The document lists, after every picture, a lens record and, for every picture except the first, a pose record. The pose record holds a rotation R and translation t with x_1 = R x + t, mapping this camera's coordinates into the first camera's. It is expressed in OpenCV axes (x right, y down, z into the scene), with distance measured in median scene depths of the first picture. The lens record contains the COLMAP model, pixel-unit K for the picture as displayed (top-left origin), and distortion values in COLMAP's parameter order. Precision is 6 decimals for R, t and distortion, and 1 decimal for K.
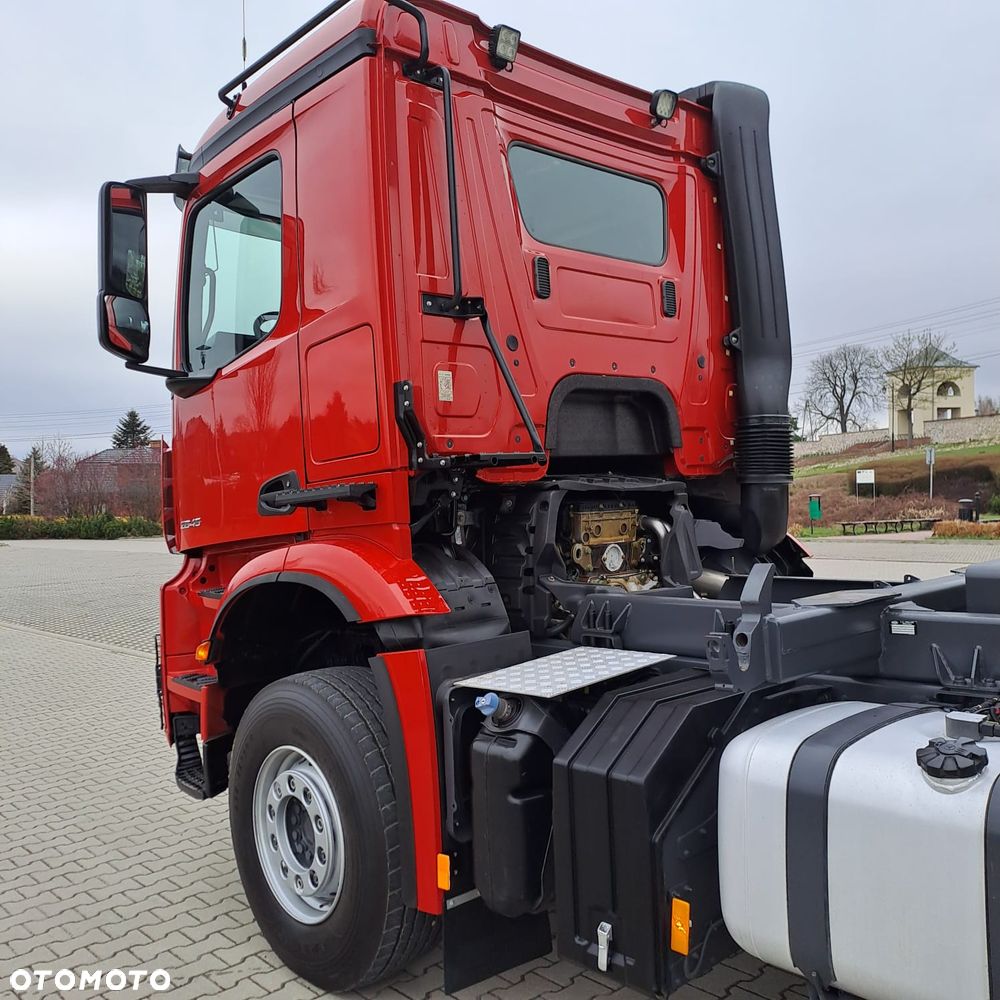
lens RADIAL K [[970.8, 0, 506.7], [0, 970.8, 498.5], [0, 0, 1]] dist [0.117017, -0.140932]
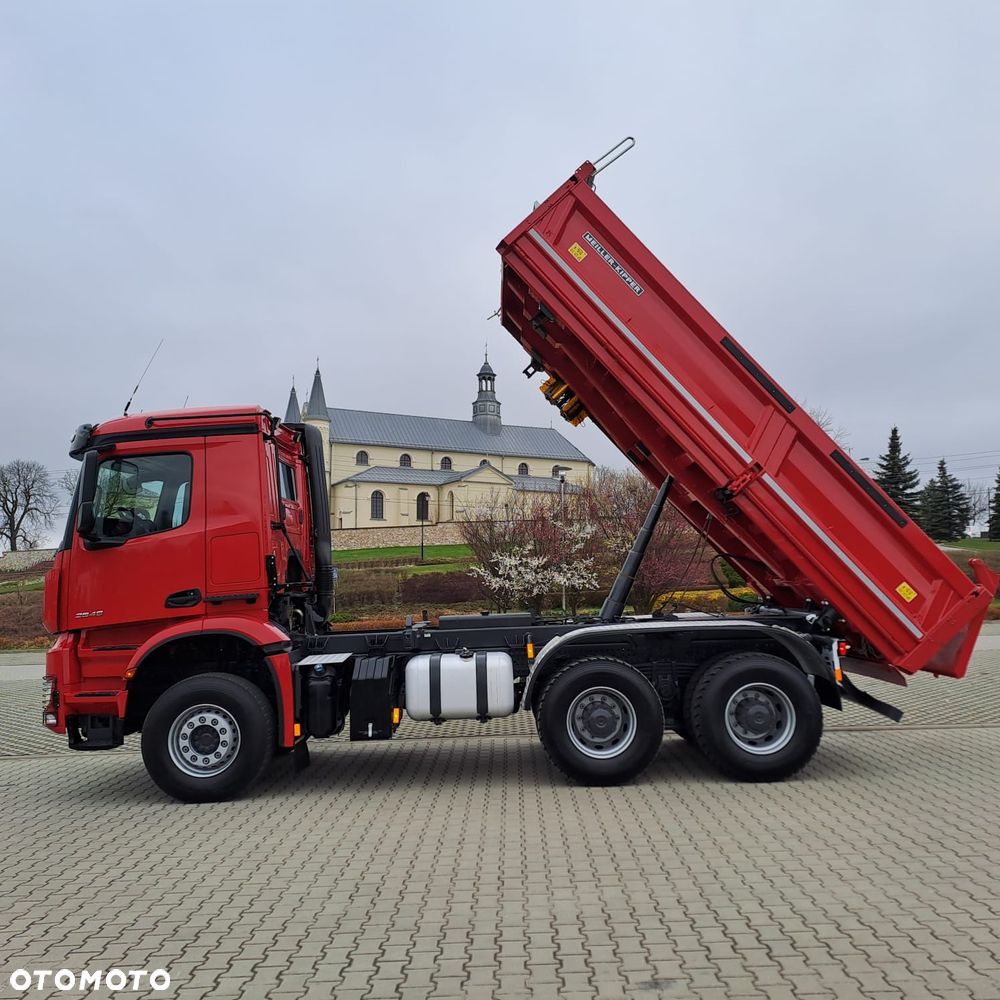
lens RADIAL K [[971.3, 0, 505.3], [0, 971.3, 473.6], [0, 0, 1]] dist [0.084757, -0.071400]
pose [[0.686064, 0.094708, 0.721350, -1.374783], [0.009988, 0.990172, -0.139501, 0.034012], [-0.727473, 0.102911, 0.678375, -1.124147]]
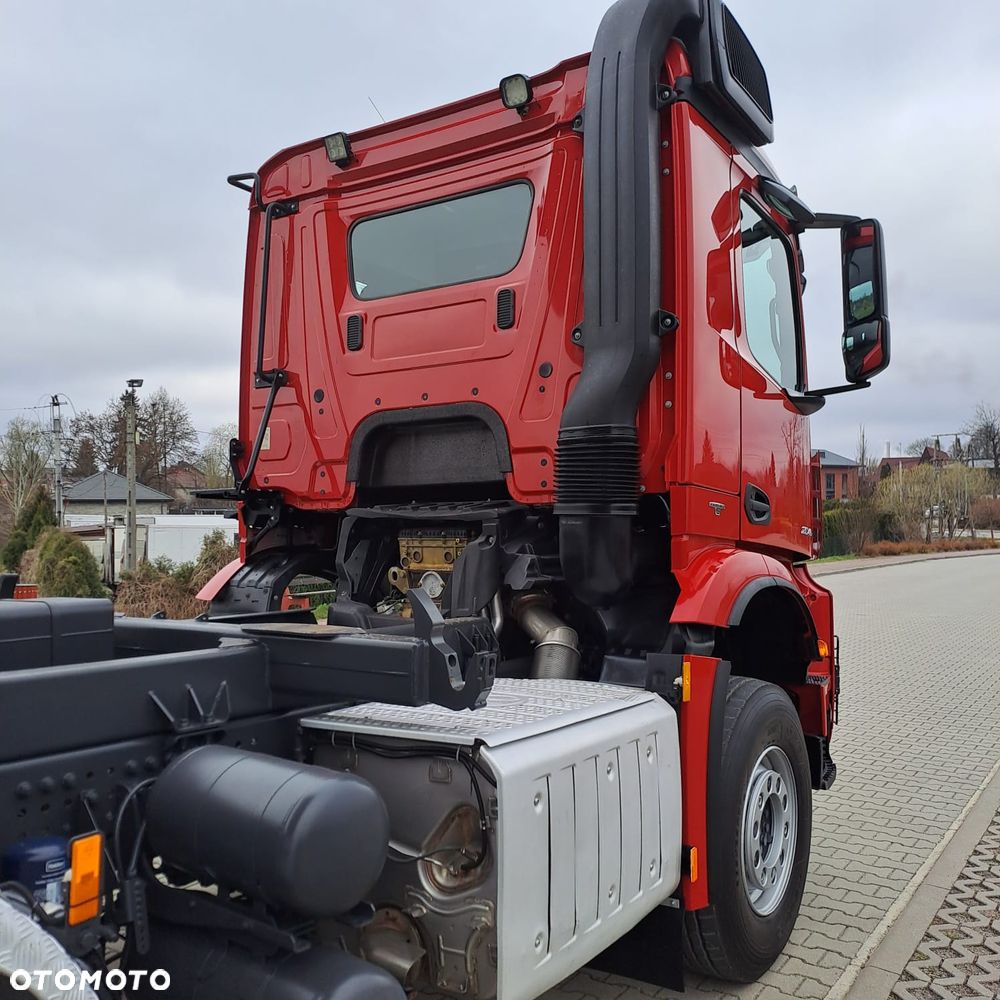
lens RADIAL K [[970.8, 0, 506.7], [0, 970.8, 498.5], [0, 0, 1]] dist [0.117017, -0.140932]
pose [[0.235139, 0.001505, -0.971961, 1.137033], [-0.013719, 0.999904, -0.001771, -0.028845], [0.971865, 0.013751, 0.235137, 0.856397]]
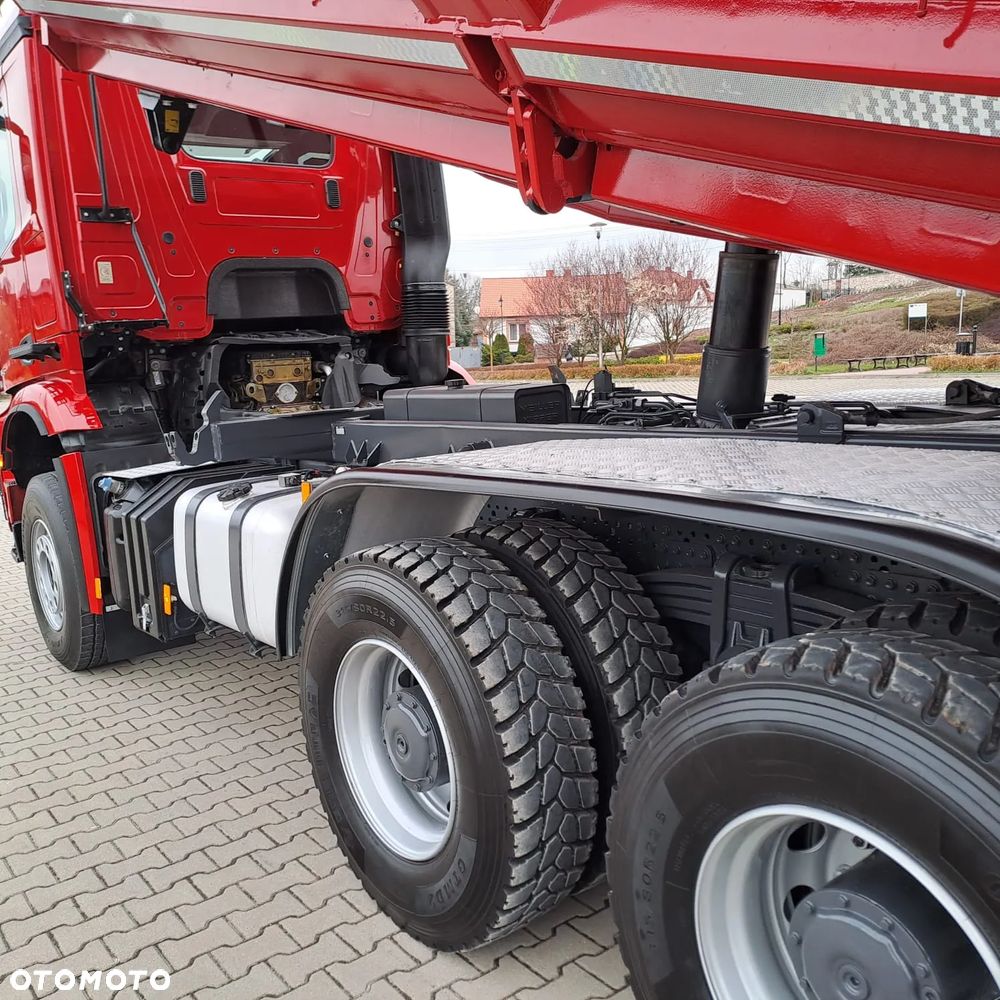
lens RADIAL K [[970.8, 0, 506.7], [0, 970.8, 498.5], [0, 0, 1]] dist [0.117017, -0.140932]
pose [[0.996665, -0.009012, -0.081104, 0.545929], [0.021663, 0.987441, 0.156493, -0.001731], [0.078675, -0.157728, 0.984344, -0.378243]]
